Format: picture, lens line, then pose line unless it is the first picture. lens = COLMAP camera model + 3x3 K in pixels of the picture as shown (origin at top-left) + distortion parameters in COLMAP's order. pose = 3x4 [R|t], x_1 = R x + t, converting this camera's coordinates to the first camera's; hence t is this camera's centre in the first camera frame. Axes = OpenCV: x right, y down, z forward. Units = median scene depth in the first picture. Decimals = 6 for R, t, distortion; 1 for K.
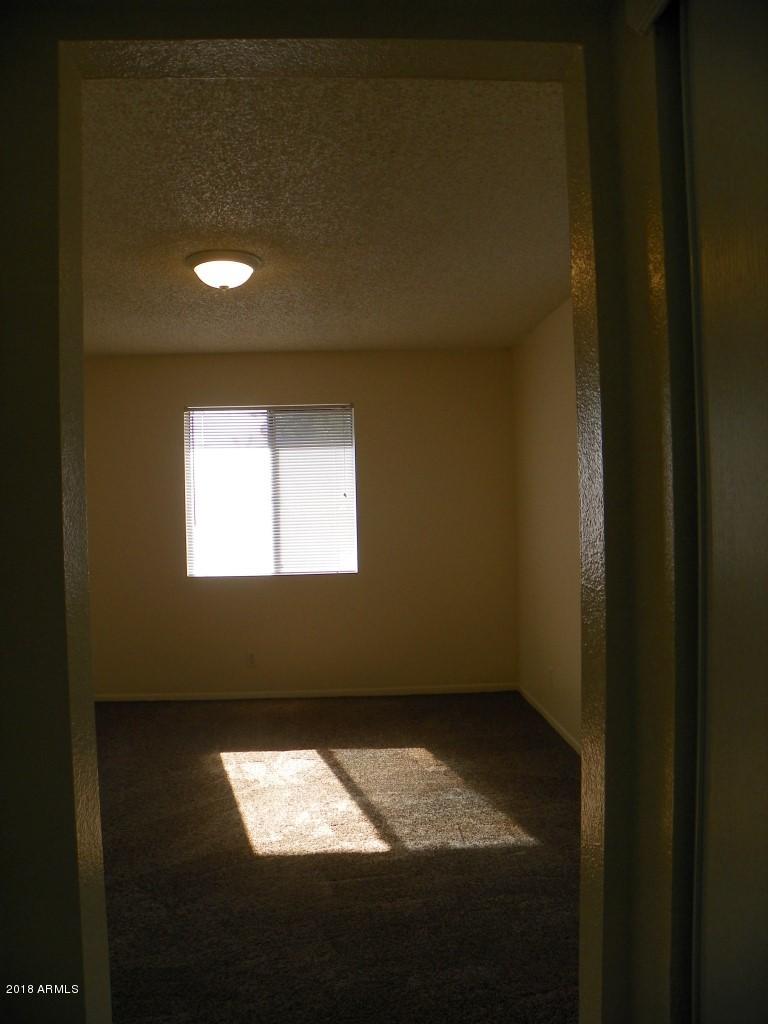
lens RADIAL K [[782.0, 0, 379.4], [0, 782.0, 513.1], [0, 0, 1]] dist [-0.145513, 0.081561]
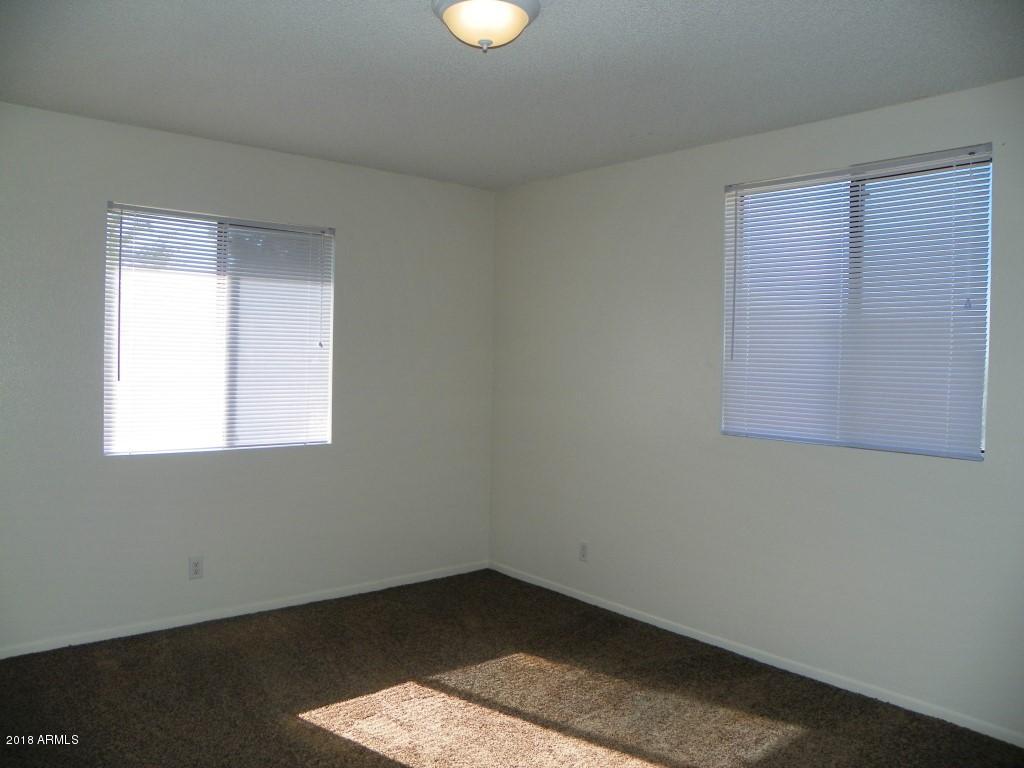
lens RADIAL K [[782.0, 0, 519.8], [0, 782.0, 375.6], [0, 0, 1]] dist [-0.145513, 0.081561]
pose [[0.787412, 0.021639, 0.616048, -0.472270], [-0.033053, 0.999428, 0.007141, -0.005381], [-0.615541, -0.025984, 0.787677, 0.346578]]
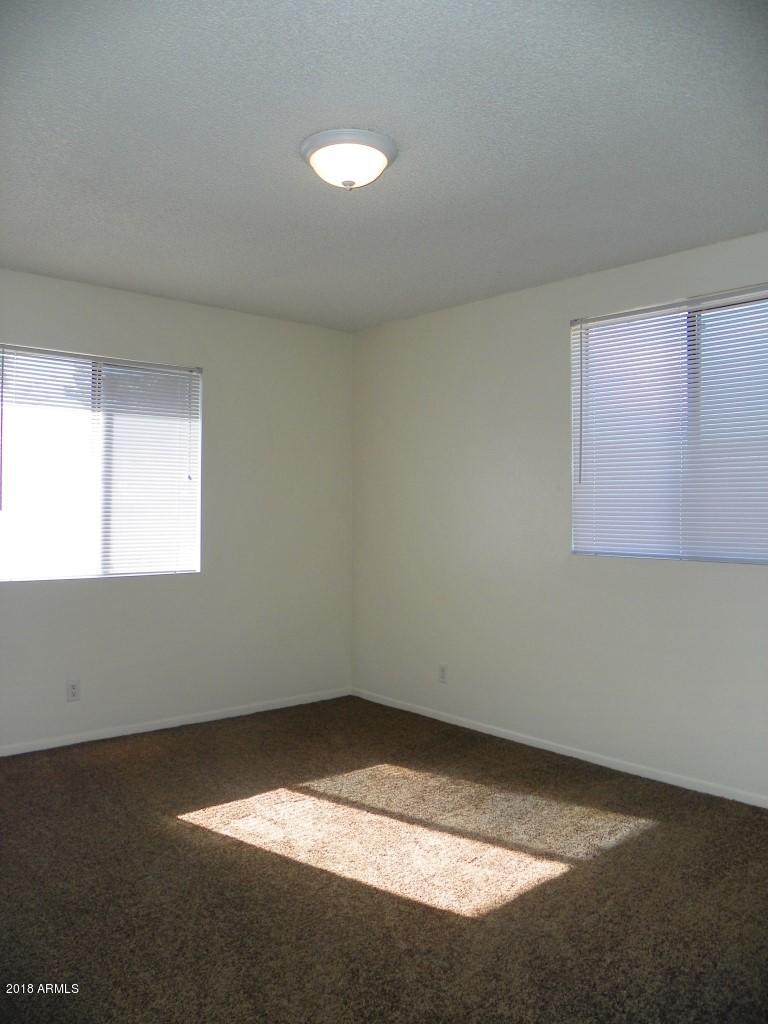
lens RADIAL K [[782.0, 0, 375.4], [0, 782.0, 515.2], [0, 0, 1]] dist [-0.145513, 0.081561]
pose [[0.786040, 0.022216, 0.617777, -0.510101], [-0.018671, 0.999751, -0.012196, 0.029369], [-0.617894, -0.001948, 0.786259, 0.310667]]
